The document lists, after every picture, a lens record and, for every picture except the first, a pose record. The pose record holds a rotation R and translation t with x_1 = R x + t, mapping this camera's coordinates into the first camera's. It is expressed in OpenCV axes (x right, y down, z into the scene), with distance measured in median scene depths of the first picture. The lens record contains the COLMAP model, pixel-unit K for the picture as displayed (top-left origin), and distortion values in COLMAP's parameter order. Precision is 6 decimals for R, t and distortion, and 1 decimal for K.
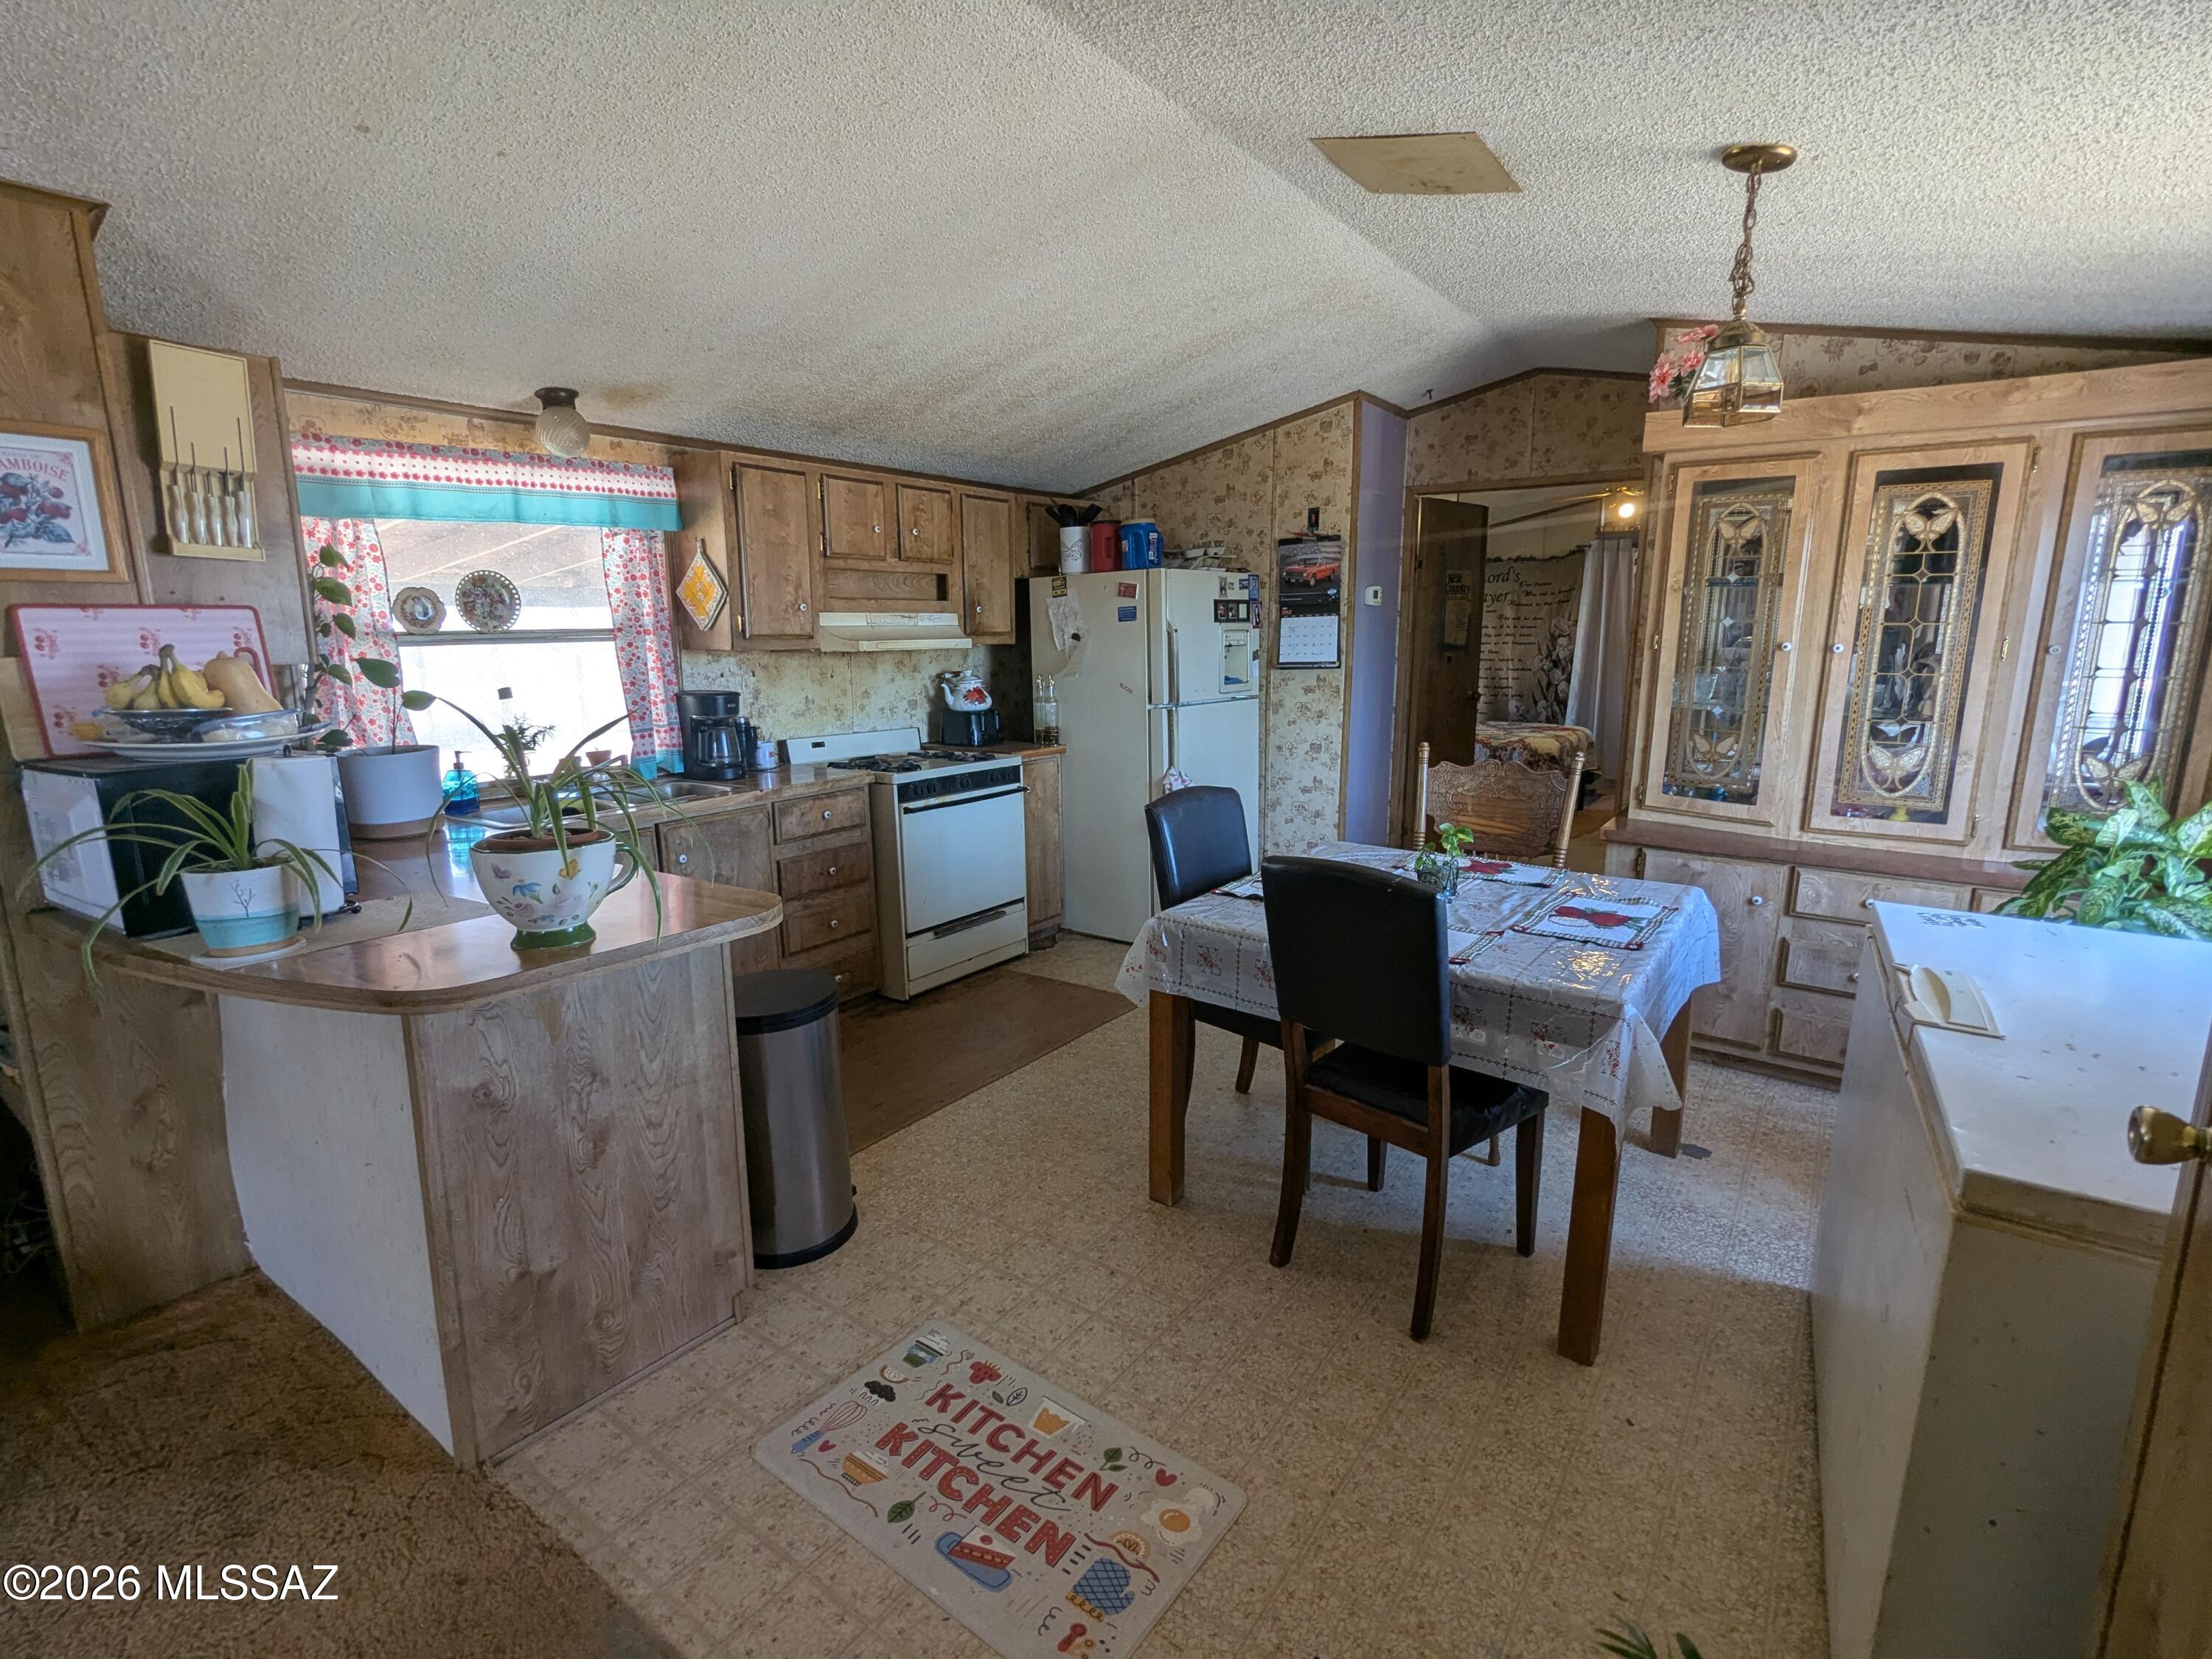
lens RADIAL K [[1045.7, 0, 1103.2], [0, 1045.7, 825.3], [0, 0, 1]] dist [-0.003901, -0.000909]
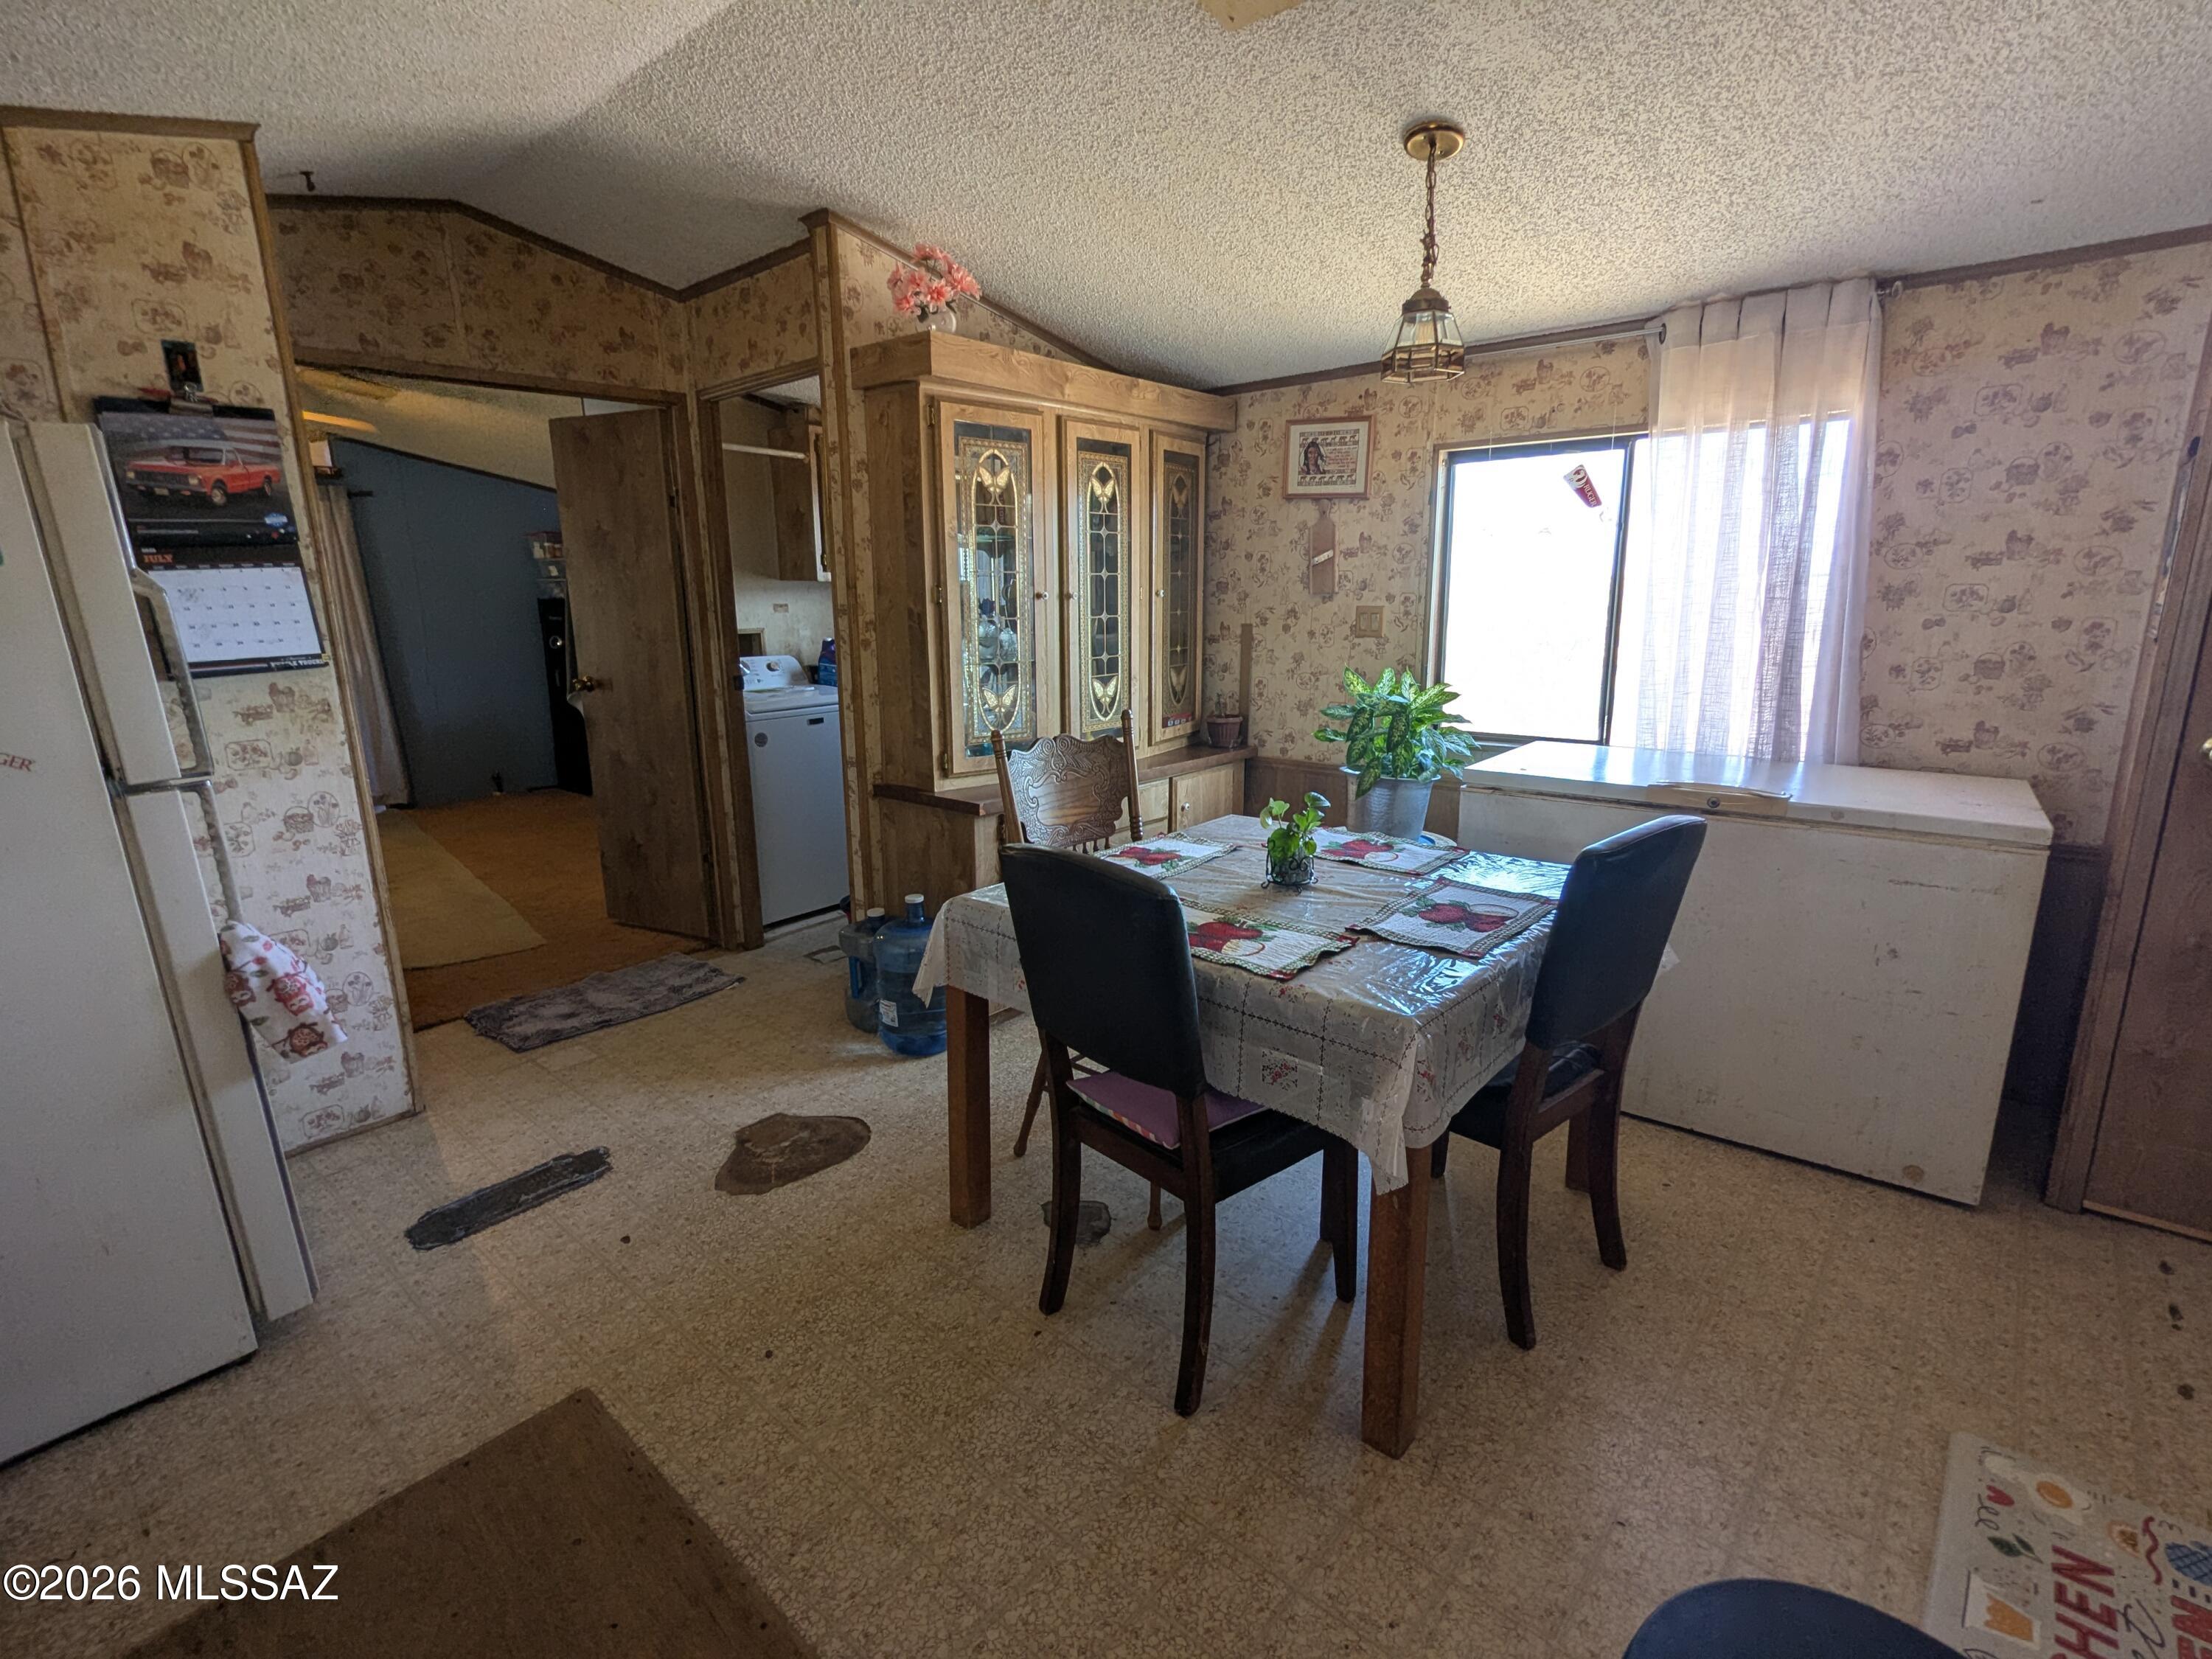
lens RADIAL K [[1043.1, 0, 1102.9], [0, 1043.1, 823.8], [0, 0, 1]] dist [-0.001634, 0.001098]
pose [[0.092491, -0.218958, 0.971341, -0.340886], [0.207144, 0.958410, 0.196319, -0.118271], [-0.973929, 0.183050, 0.134000, 0.689351]]
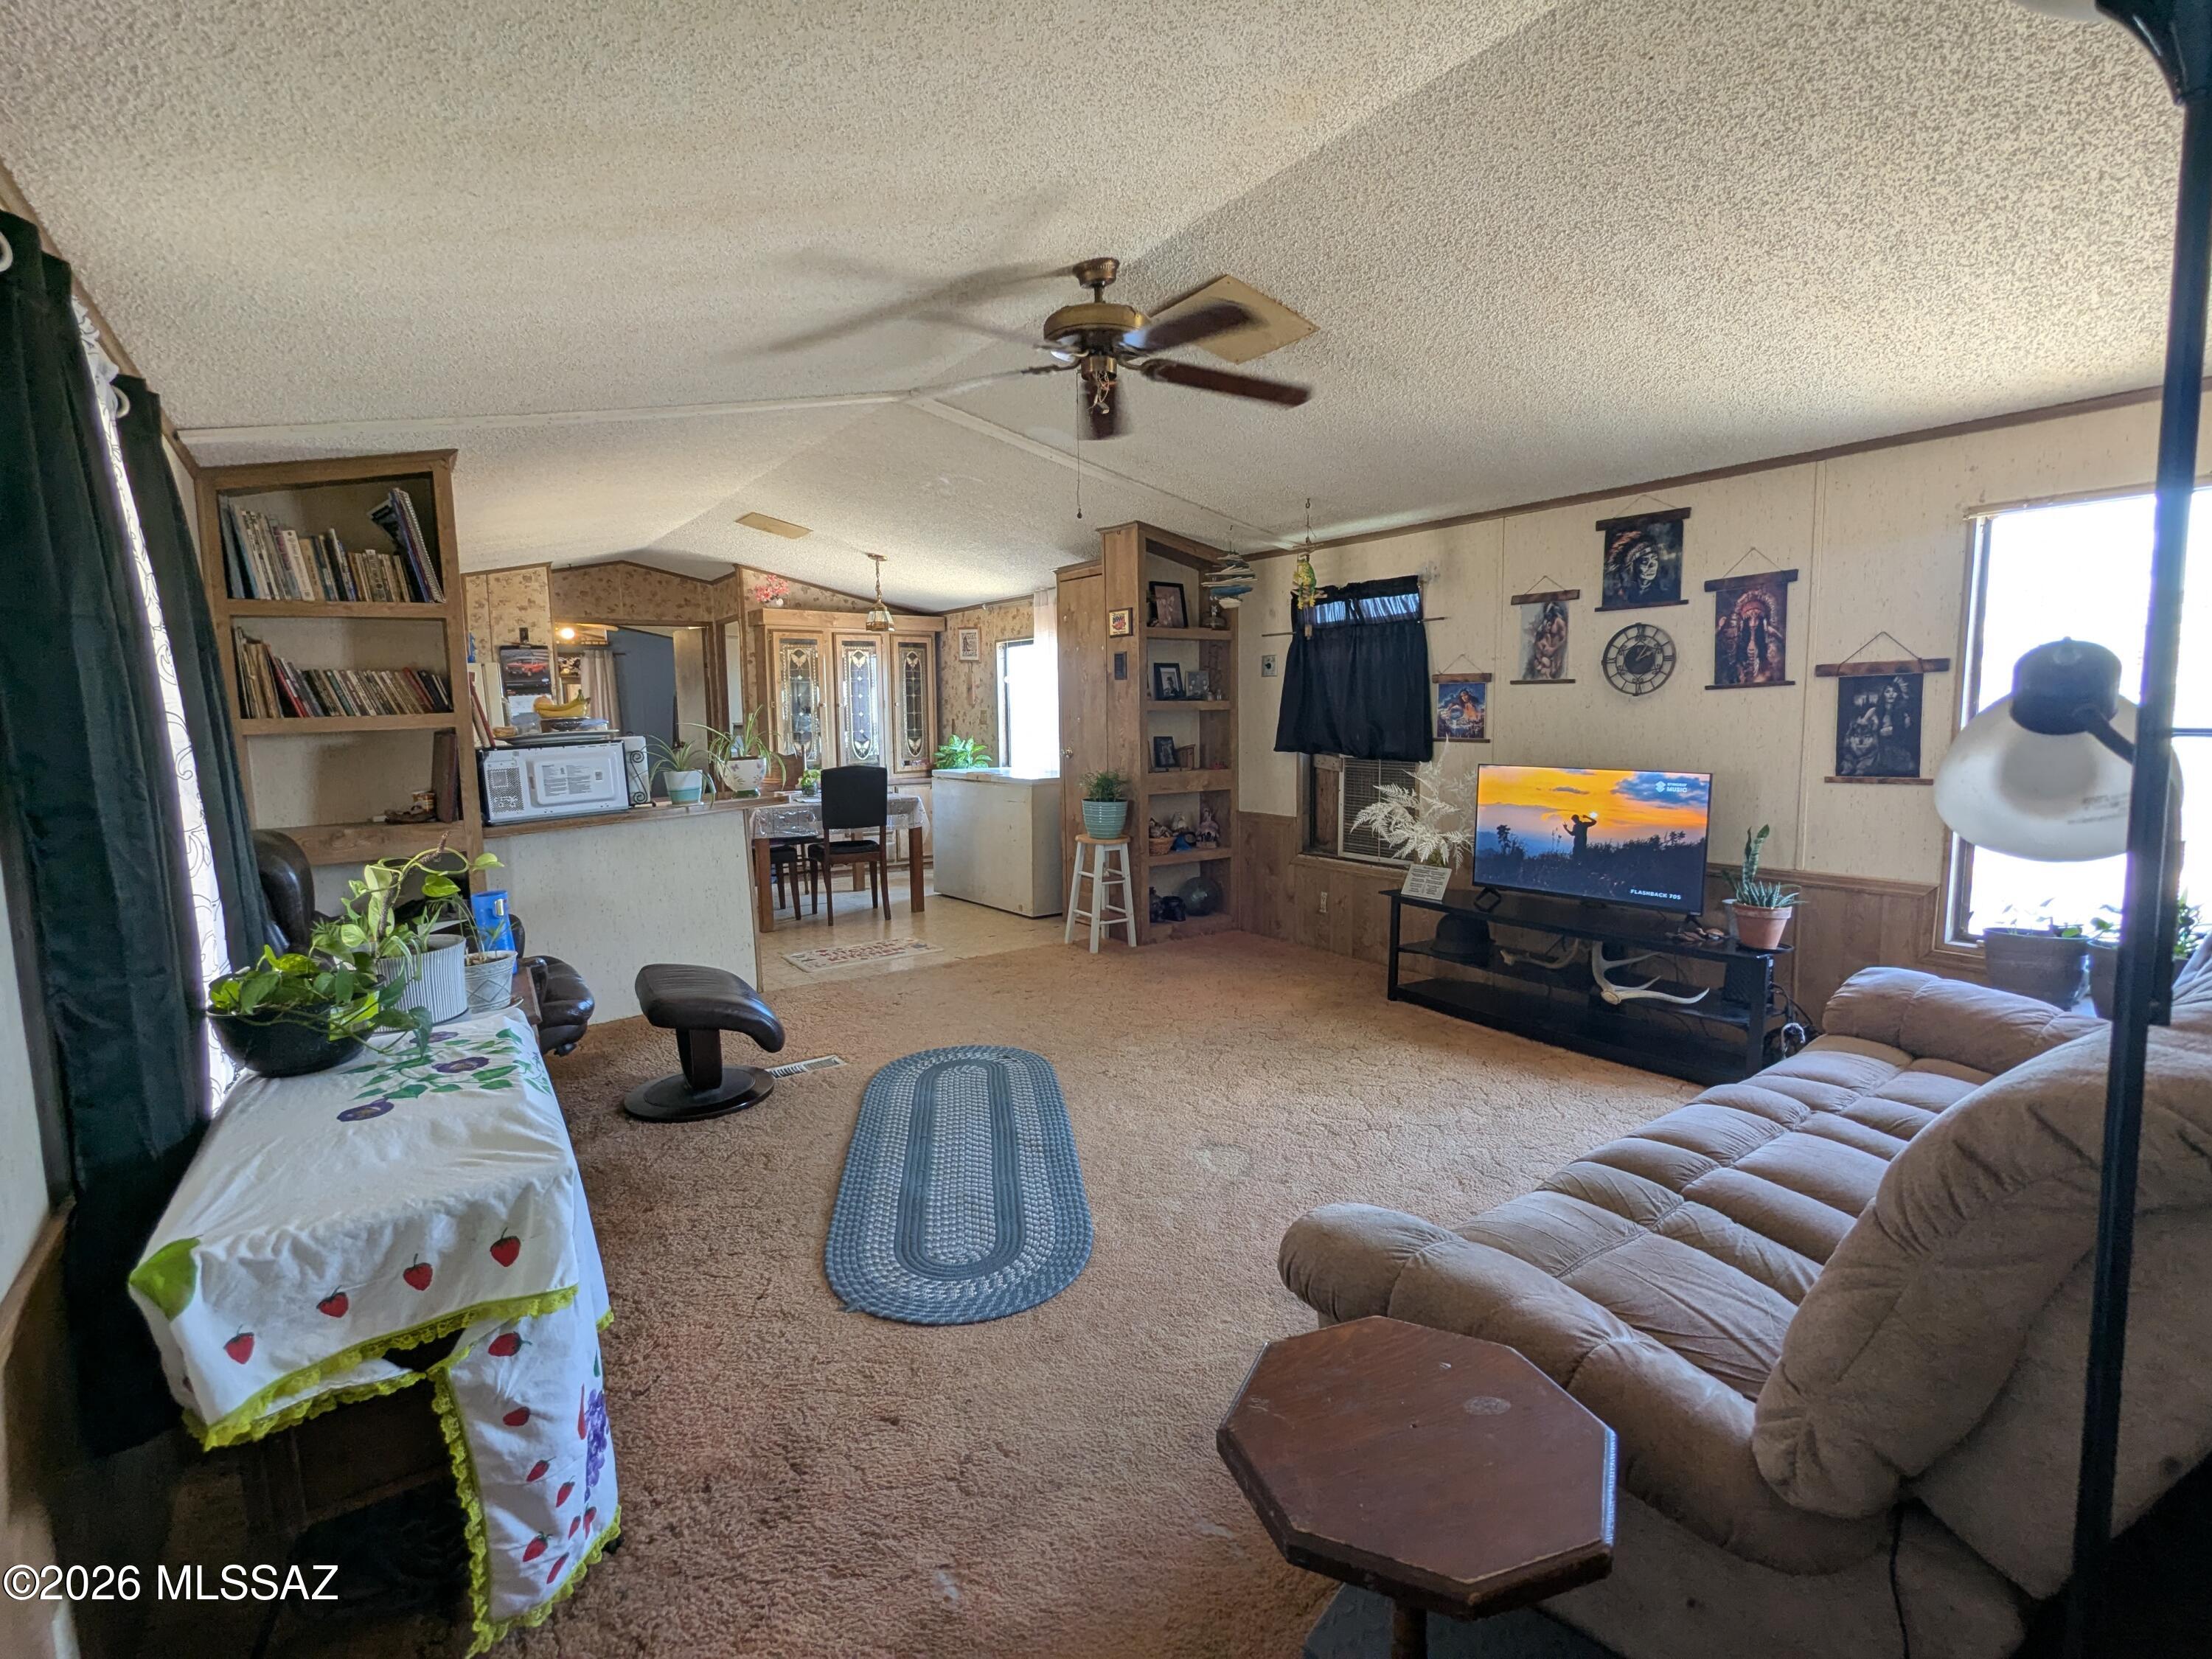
lens RADIAL K [[1045.7, 0, 1103.2], [0, 1045.7, 825.3], [0, 0, 1]] dist [-0.003901, -0.000909]
pose [[0.320646, -0.107286, 0.941104, -1.278473], [0.196849, 0.979419, 0.044585, 0.112711], [-0.926519, 0.170960, 0.335166, -0.359525]]
